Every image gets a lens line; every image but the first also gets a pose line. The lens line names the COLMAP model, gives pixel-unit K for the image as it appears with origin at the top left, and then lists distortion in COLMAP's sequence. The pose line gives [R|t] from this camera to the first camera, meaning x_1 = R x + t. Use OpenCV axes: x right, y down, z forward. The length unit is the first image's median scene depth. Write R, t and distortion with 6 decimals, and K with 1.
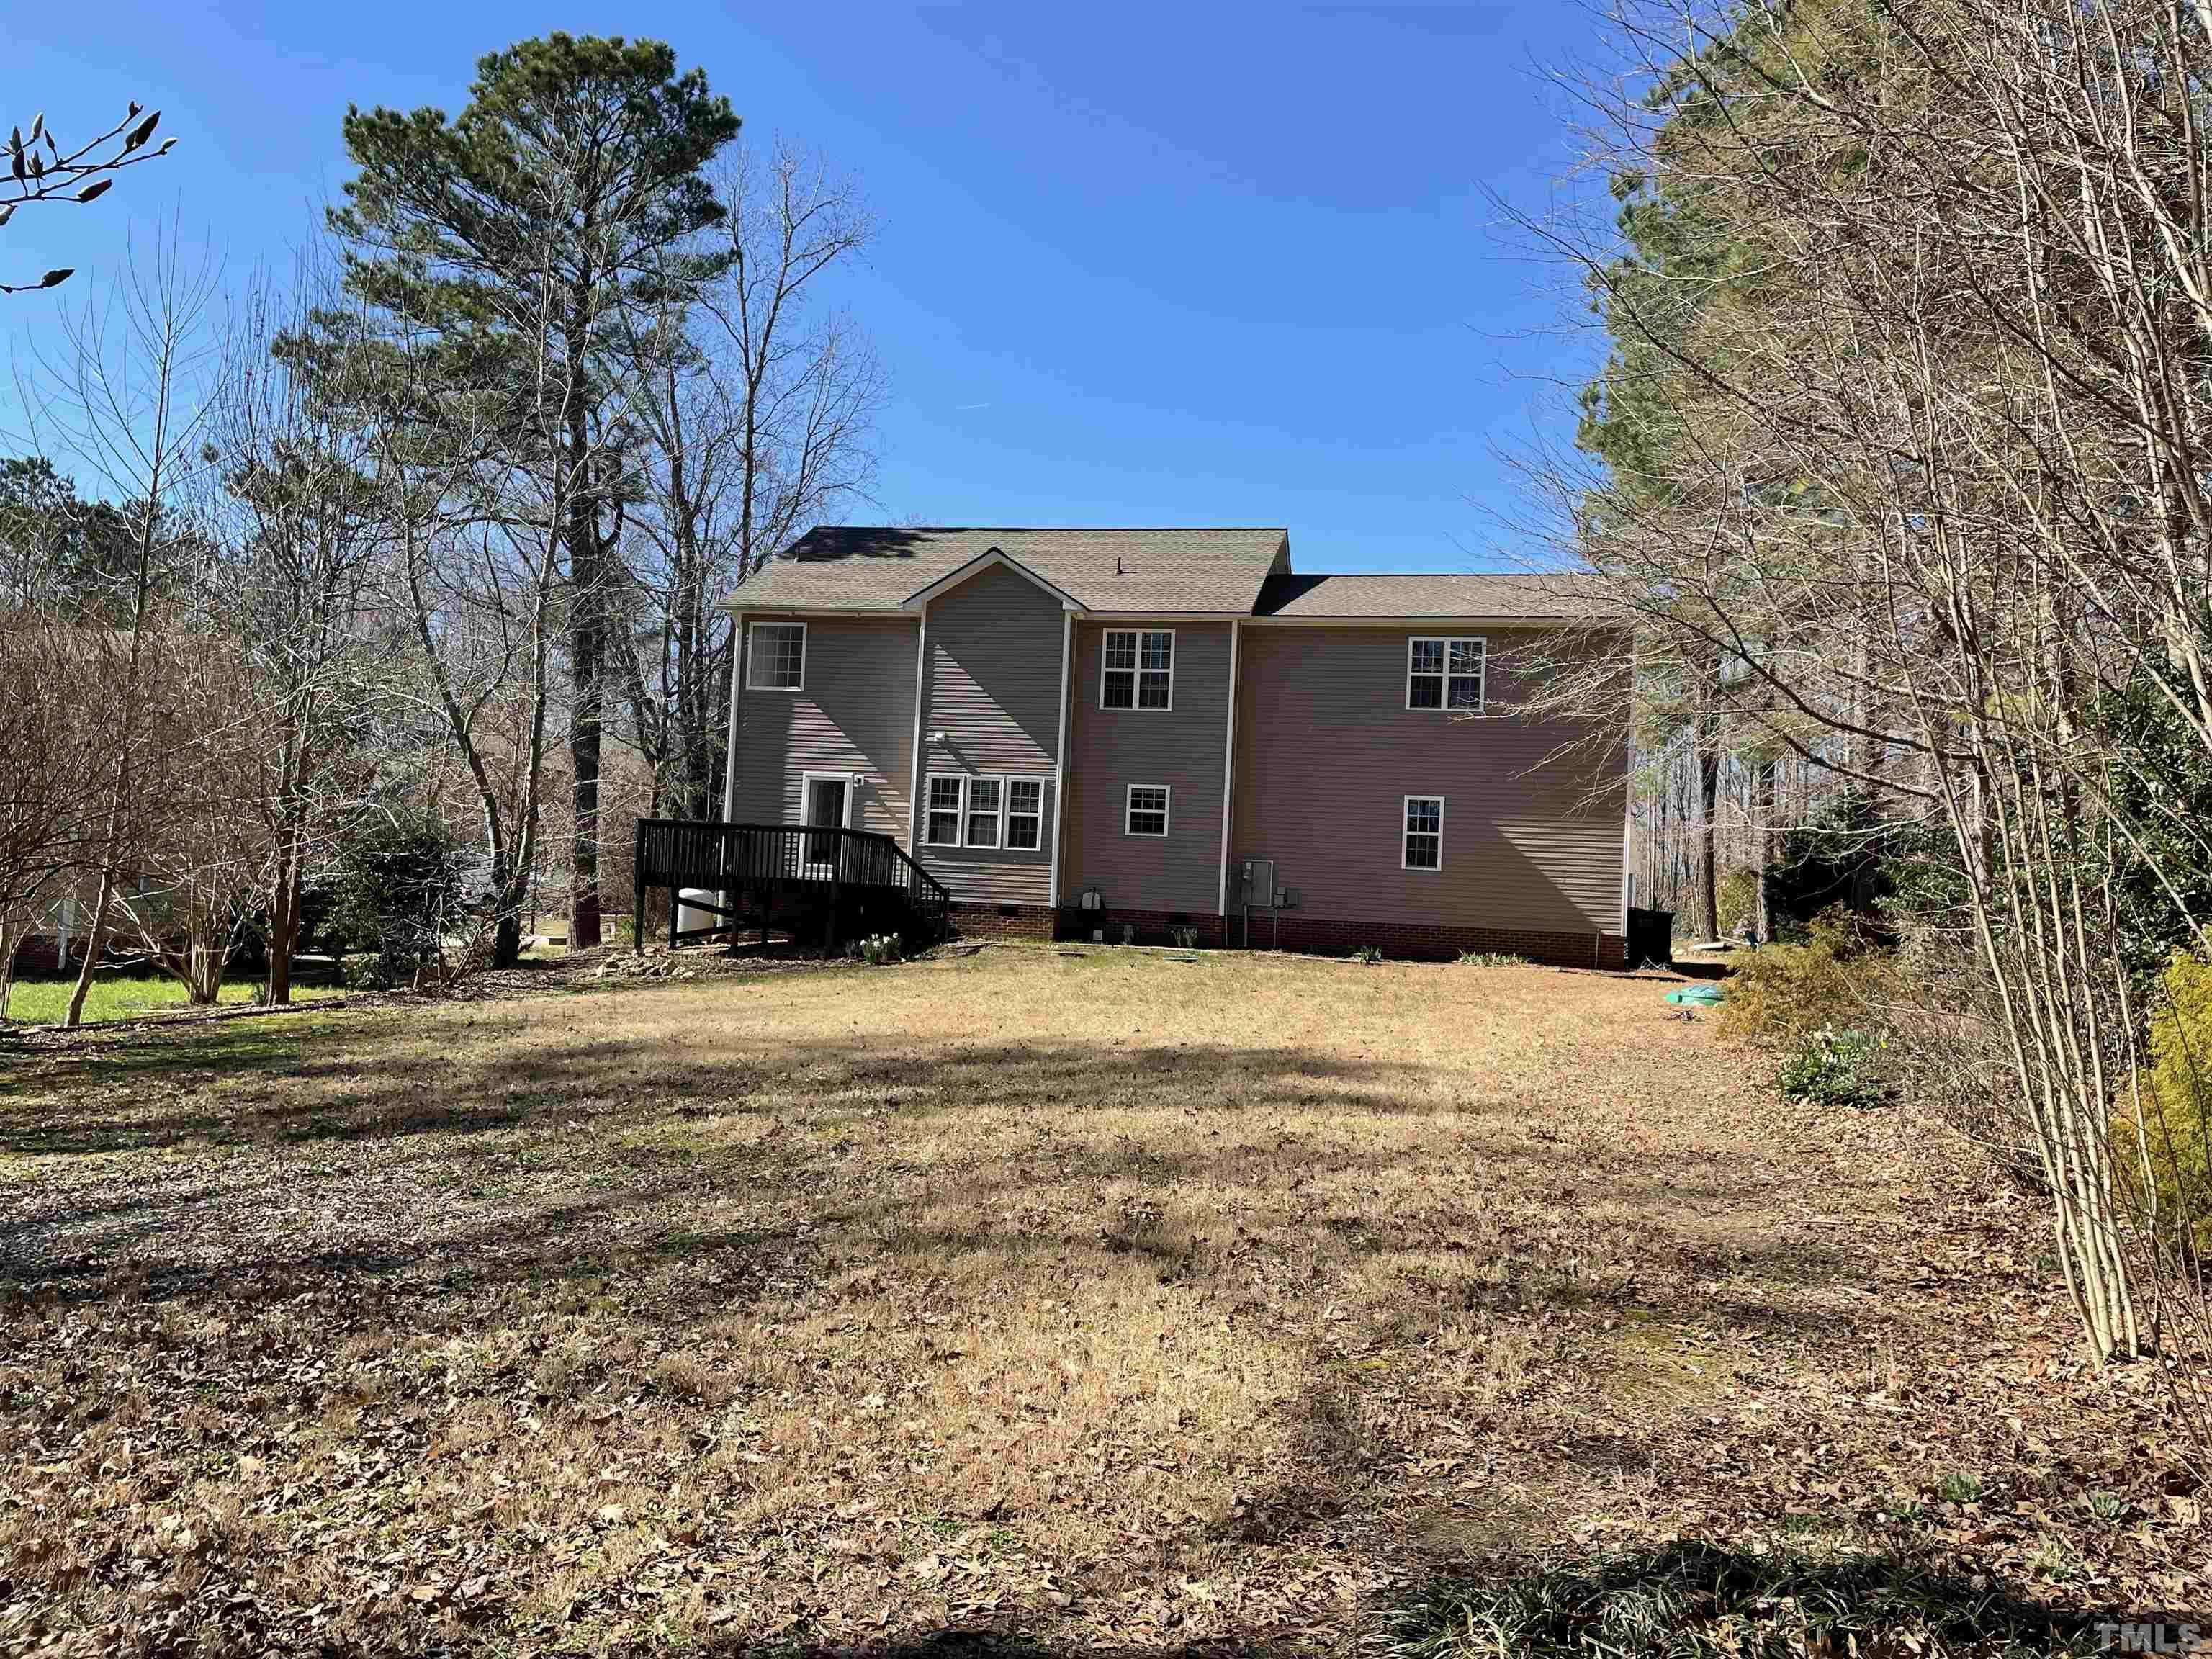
lens RADIAL K [[1666.7, 0, 1097.6], [0, 1666.7, 843.5], [0, 0, 1]] dist [0.055205, -0.044201]
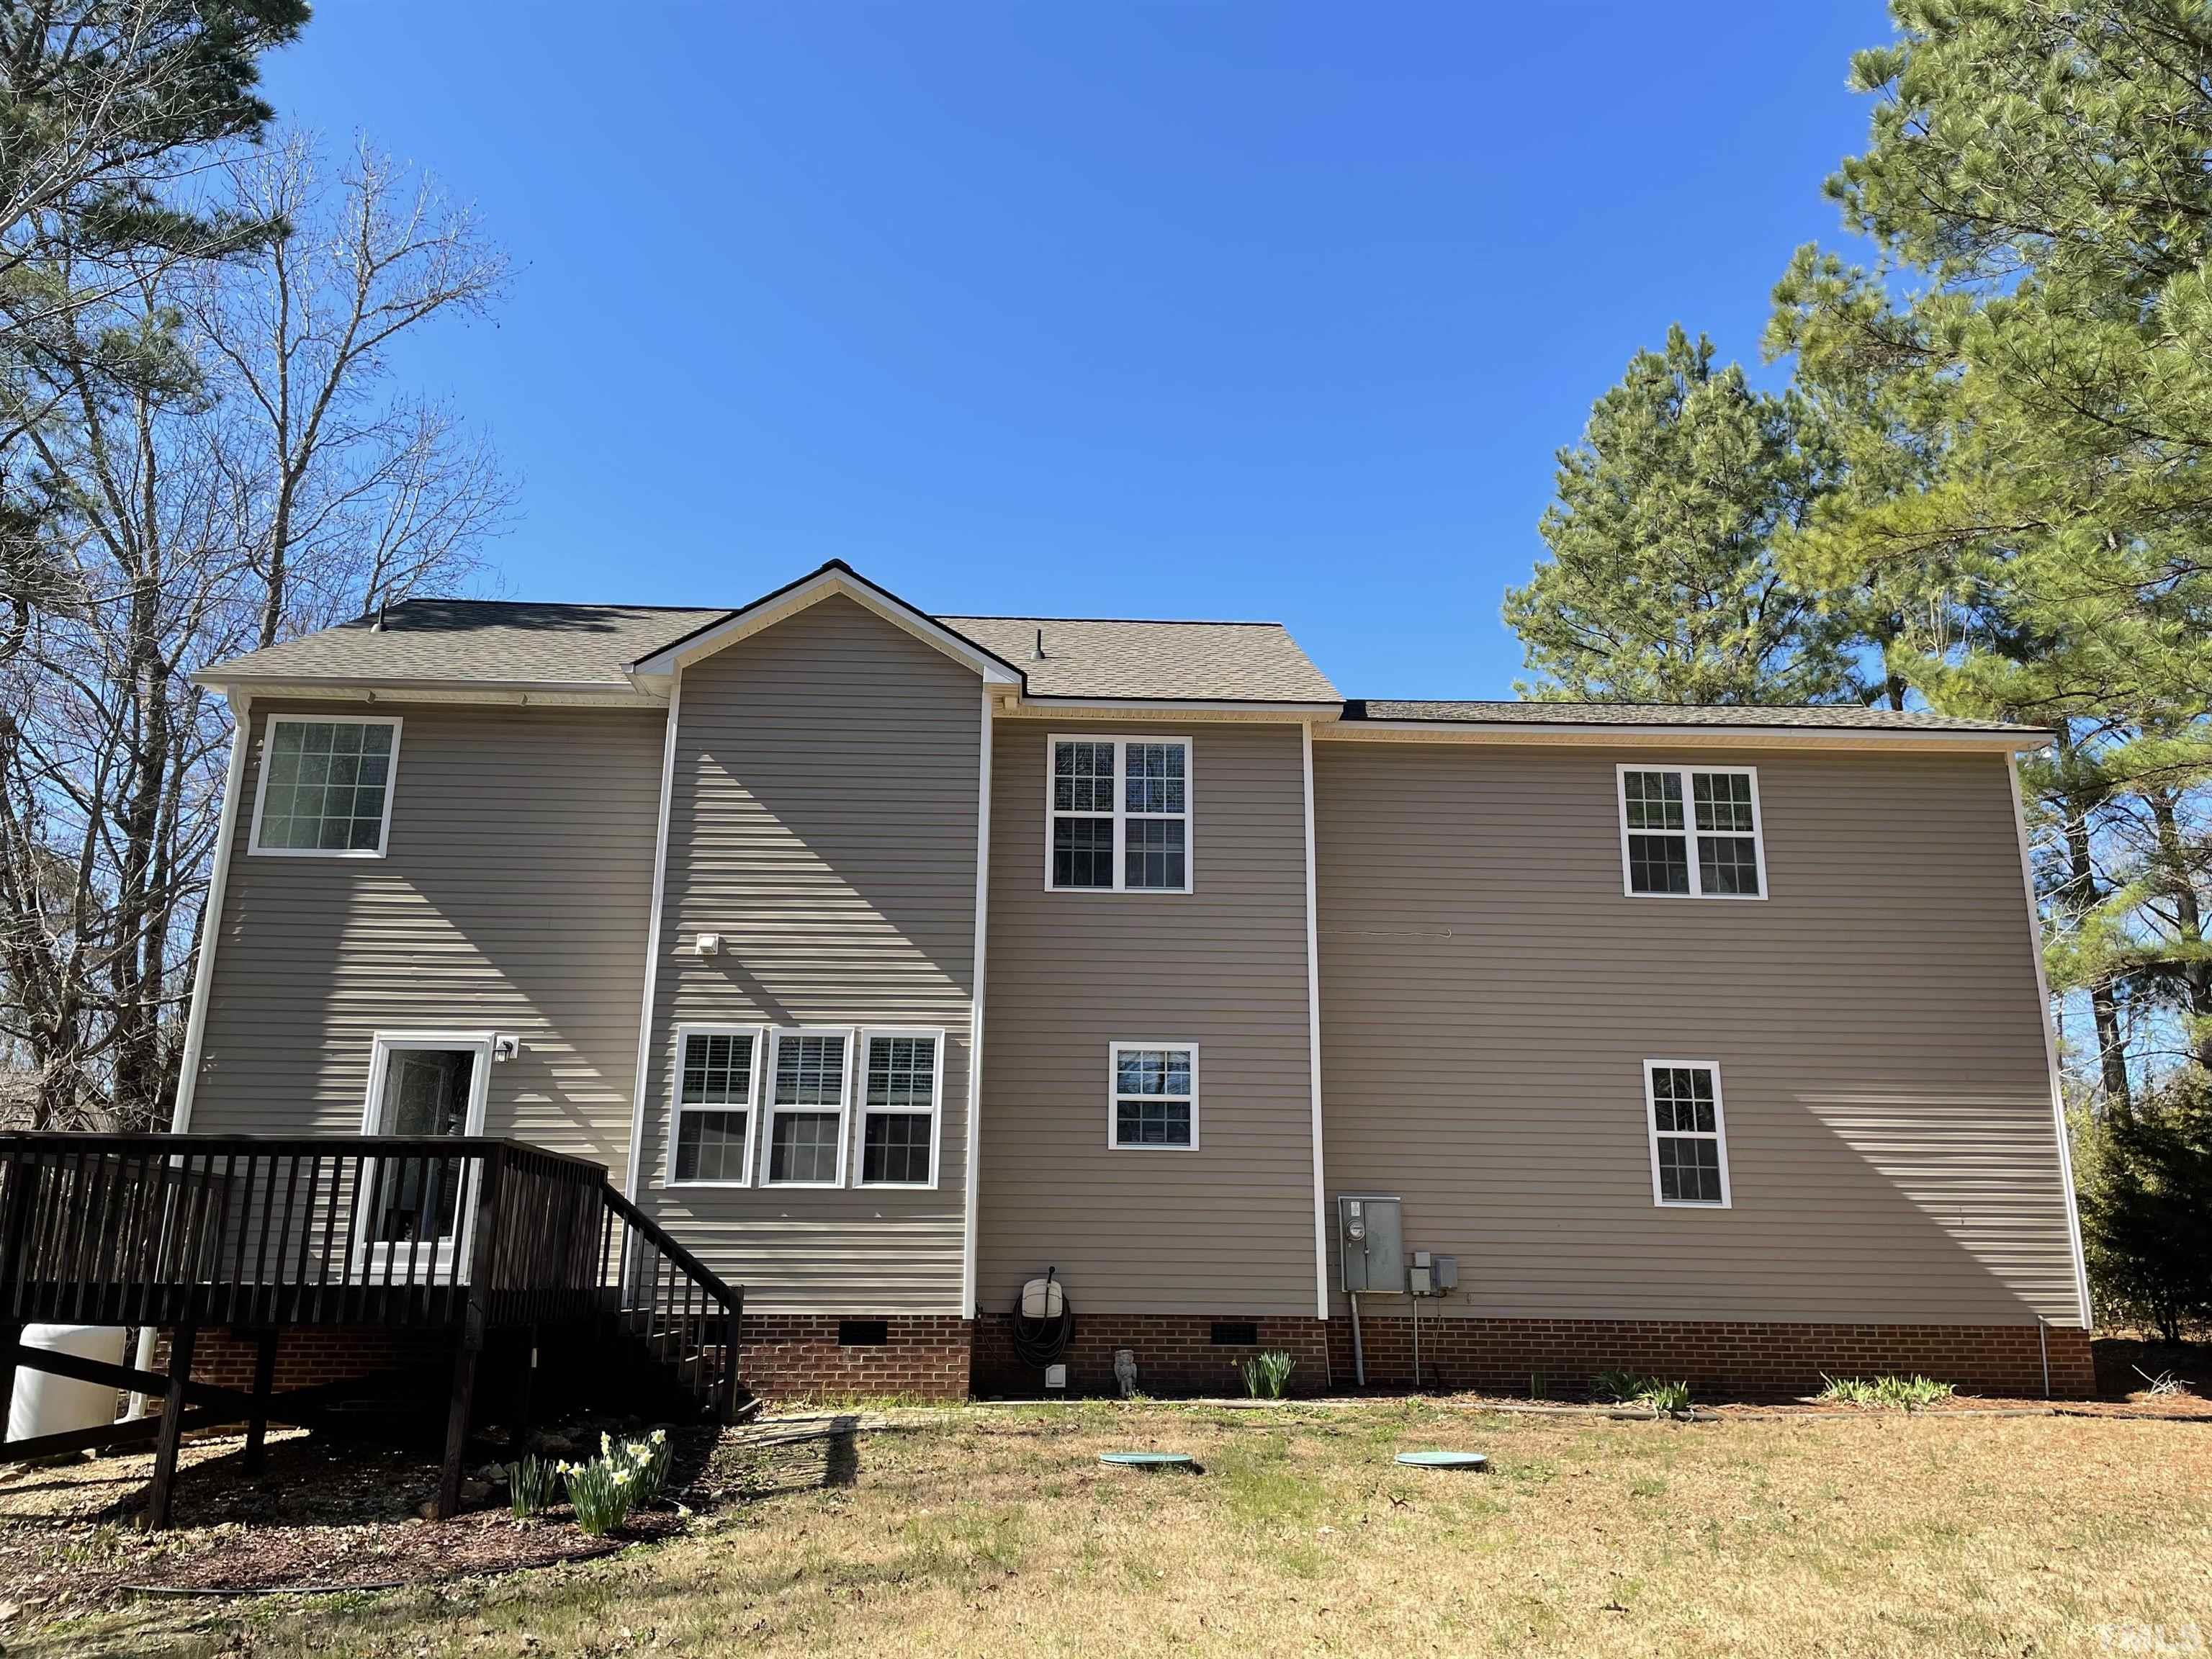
lens RADIAL K [[1666.7, 0, 1114.4], [0, 1666.7, 819.2], [0, 0, 1]] dist [0.055205, -0.044201]
pose [[0.962714, 0.030192, 0.268830, -0.112486], [0.029086, 0.976440, -0.213821, 0.004590], [-0.268952, 0.213668, 0.939154, 0.529058]]
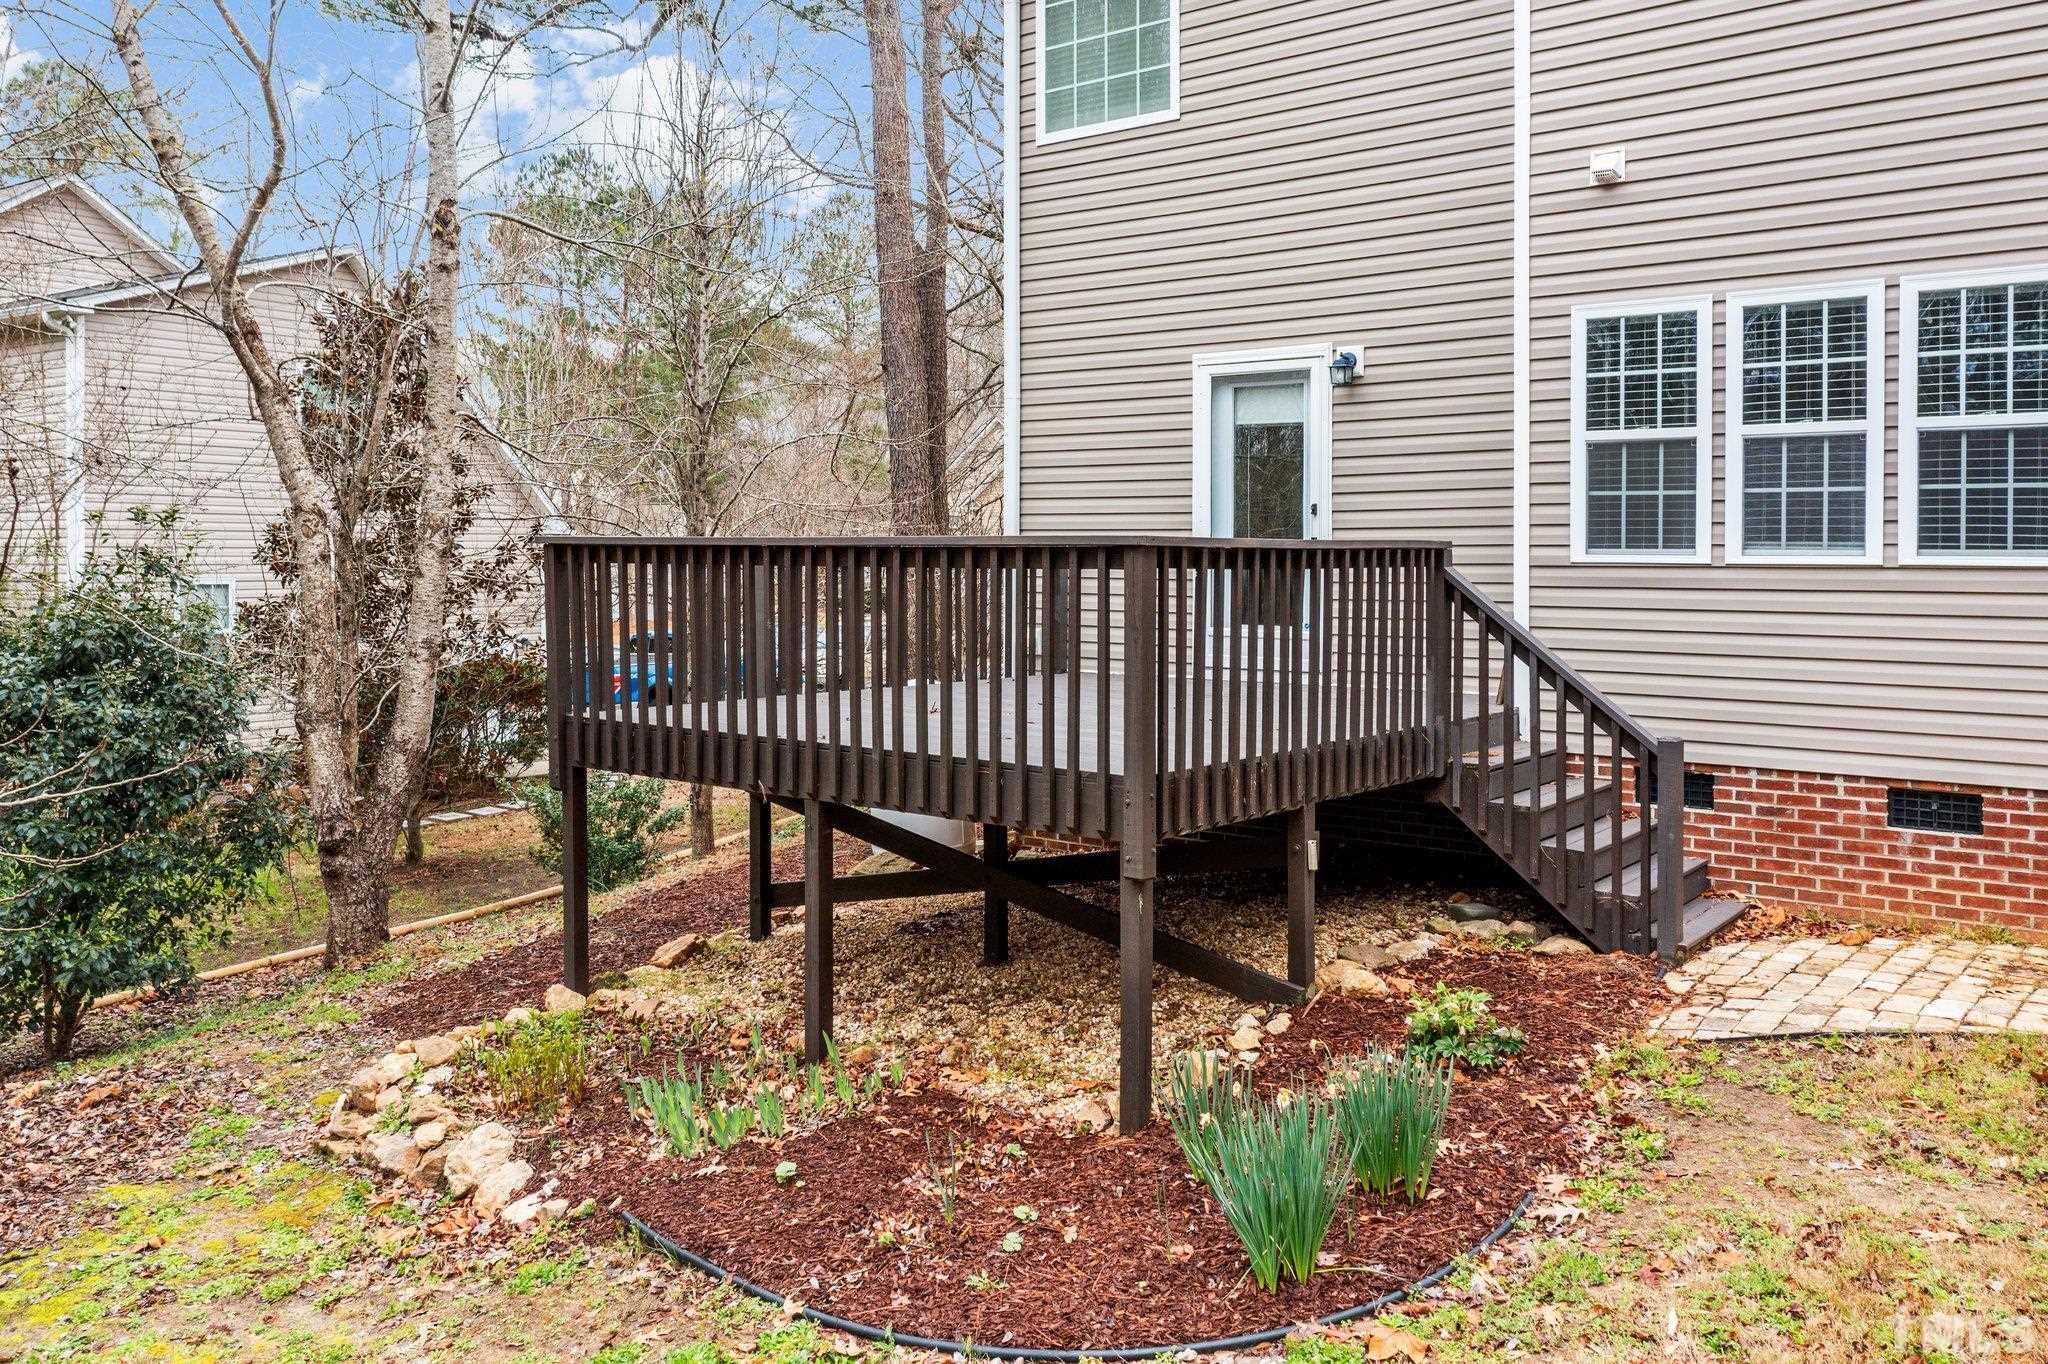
lens RADIAL K [[1662.4, 0, 996.2], [0, 1662.4, 555.9], [0, 0, 1]] dist [-0.042492, 0.011405]
pose [[0.895596, -0.049677, -0.442086, -0.068381], [0.060802, 0.998089, 0.011021, -0.009085], [0.440693, -0.036750, 0.896905, 0.712563]]
